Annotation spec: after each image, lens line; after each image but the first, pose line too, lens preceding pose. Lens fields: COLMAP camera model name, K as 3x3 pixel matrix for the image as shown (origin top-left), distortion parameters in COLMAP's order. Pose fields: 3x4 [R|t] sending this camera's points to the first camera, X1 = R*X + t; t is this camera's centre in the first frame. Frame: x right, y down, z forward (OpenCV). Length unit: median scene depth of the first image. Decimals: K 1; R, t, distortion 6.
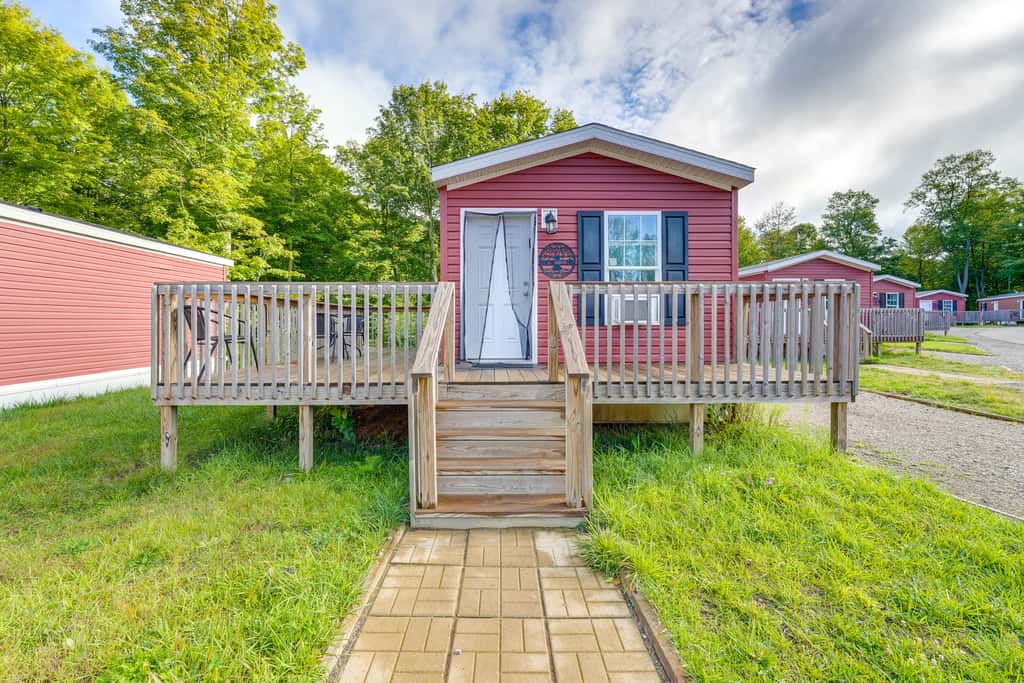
lens RADIAL K [[411.1, 0, 499.6], [0, 411.1, 319.6], [0, 0, 1]] dist [-0.004019, 0.002204]
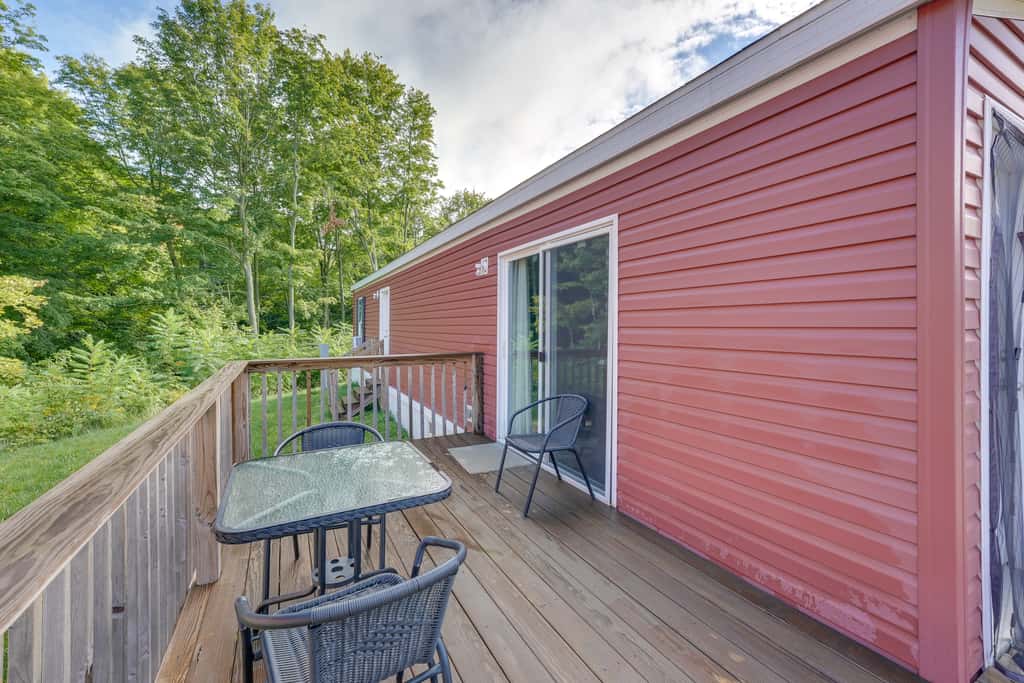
lens RADIAL K [[411.1, 0, 495.3], [0, 411.1, 319.8], [0, 0, 1]] dist [-0.004019, 0.002204]
pose [[0.895306, 0.008601, 0.445369, -0.149753], [-0.007370, 0.999963, -0.004495, -0.033814], [-0.445391, 0.000742, 0.895336, 0.257170]]
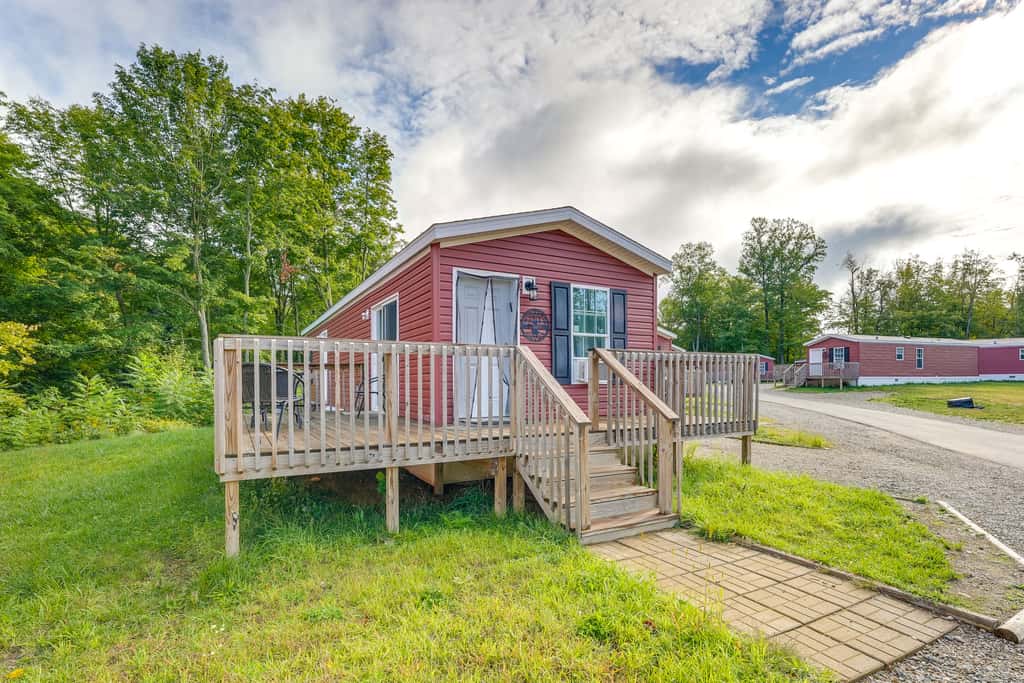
lens RADIAL K [[489.3, 0, 498.6], [0, 489.3, 380.1], [0, 0, 1]] dist [-0.004676, 0.002070]
pose [[0.885002, 0.000324, 0.465588, -0.160898], [-0.001679, 0.999995, 0.002496, -0.000445], [-0.465585, -0.002990, 0.884998, -0.029441]]
